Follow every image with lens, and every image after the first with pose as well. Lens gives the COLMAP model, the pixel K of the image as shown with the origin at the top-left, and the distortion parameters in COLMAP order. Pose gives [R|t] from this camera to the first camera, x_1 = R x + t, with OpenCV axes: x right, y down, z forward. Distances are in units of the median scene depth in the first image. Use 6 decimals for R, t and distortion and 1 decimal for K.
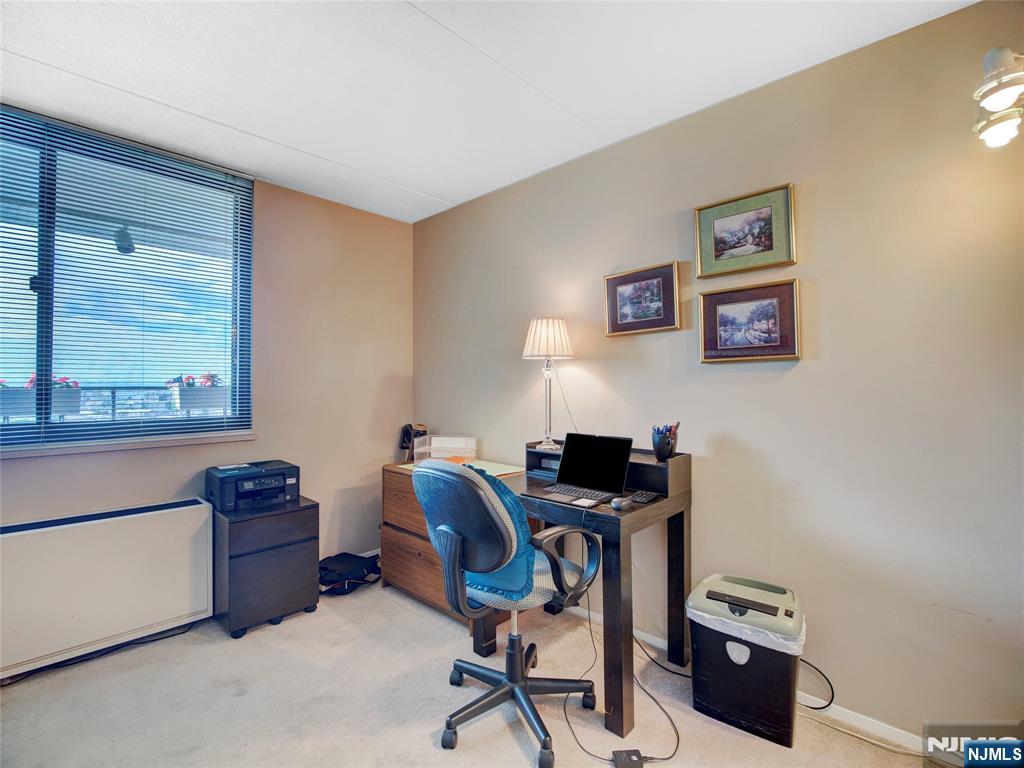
lens RADIAL K [[471.9, 0, 509.8], [0, 471.9, 379.4], [0, 0, 1]] dist [-0.012484, -0.000066]
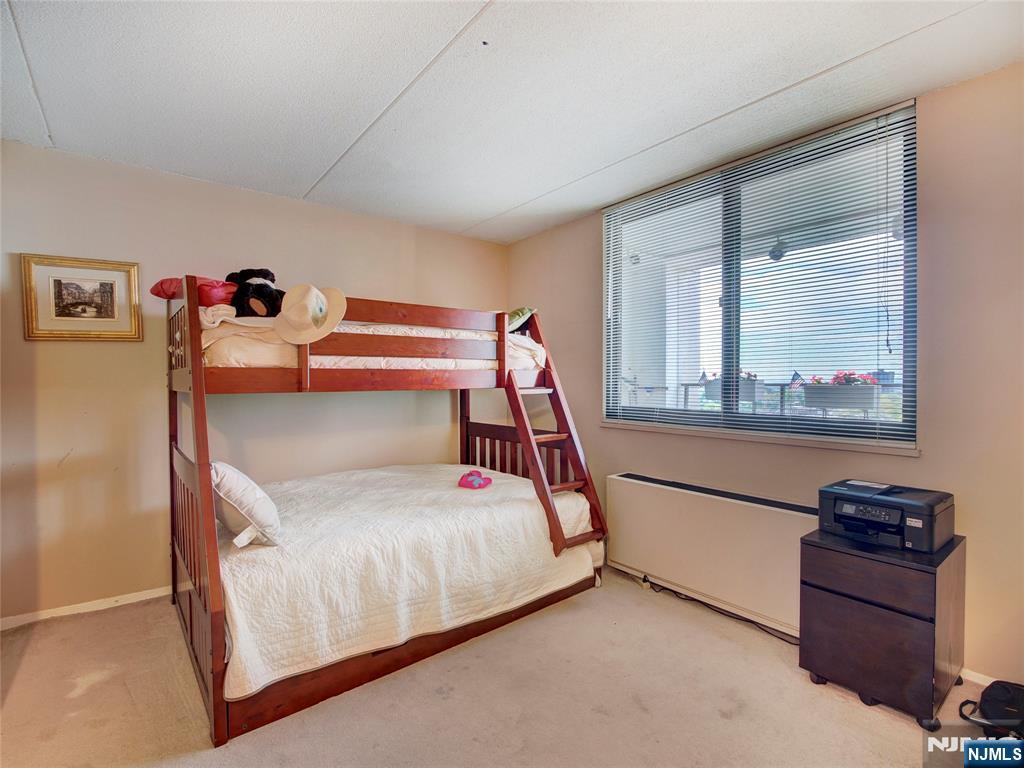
lens RADIAL K [[471.9, 0, 509.9], [0, 471.9, 390.5], [0, 0, 1]] dist [-0.012484, -0.000066]
pose [[-0.092530, 0.023498, -0.995433, 0.275968], [0.006971, 0.999712, 0.022951, 0.002764], [0.995686, -0.004816, -0.092667, 0.490231]]
